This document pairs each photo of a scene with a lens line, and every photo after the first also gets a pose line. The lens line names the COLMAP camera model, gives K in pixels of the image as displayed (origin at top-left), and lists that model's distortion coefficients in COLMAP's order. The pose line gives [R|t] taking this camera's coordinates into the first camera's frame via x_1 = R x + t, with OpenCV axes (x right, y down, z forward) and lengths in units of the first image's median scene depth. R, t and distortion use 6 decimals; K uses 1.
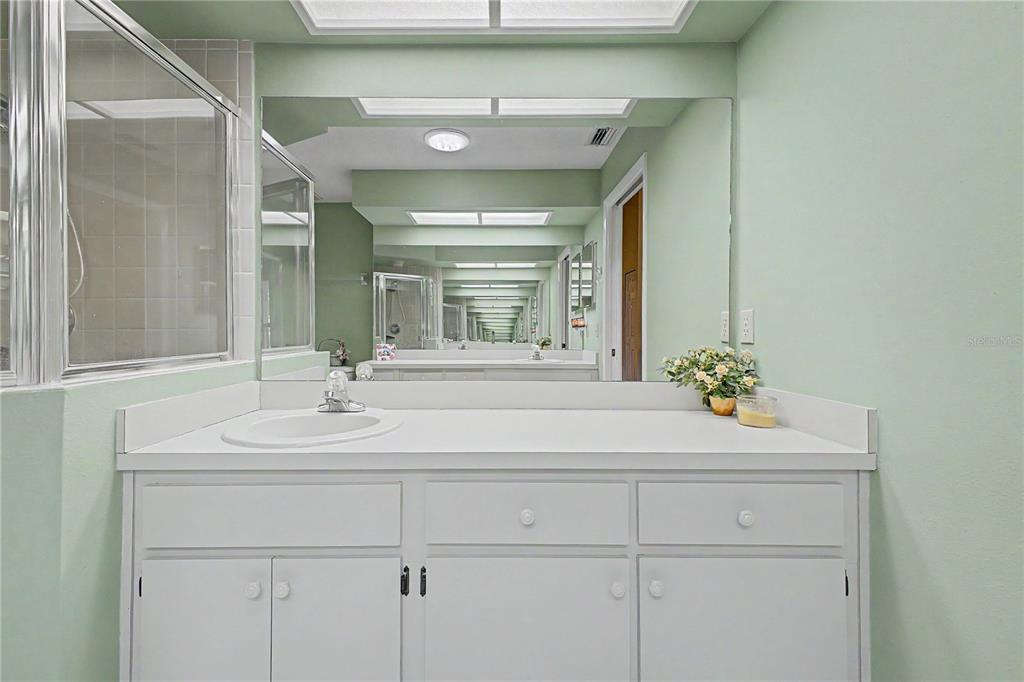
lens RADIAL K [[415.4, 0, 510.8], [0, 415.4, 336.1], [0, 0, 1]] dist [0.001792, 0.000133]
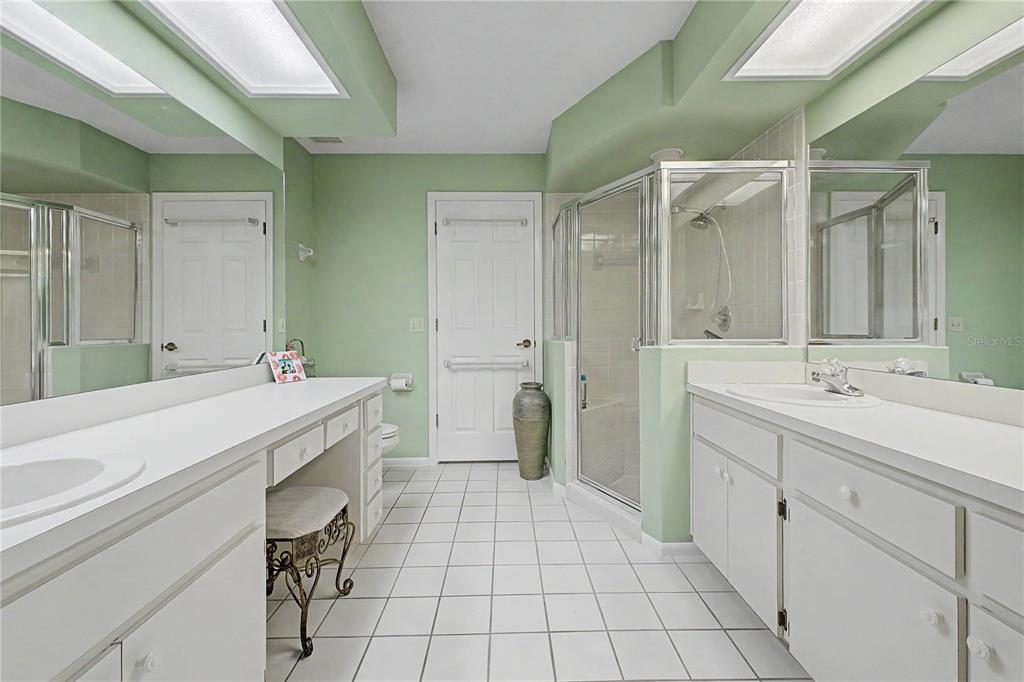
lens RADIAL K [[415.4, 0, 510.8], [0, 415.4, 336.1], [0, 0, 1]] dist [0.001792, 0.000133]
pose [[0.017396, 0.022894, -0.999587, 0.815636], [-0.014444, 0.999639, 0.022644, 0.010587], [0.999744, 0.014044, 0.017720, 0.062025]]
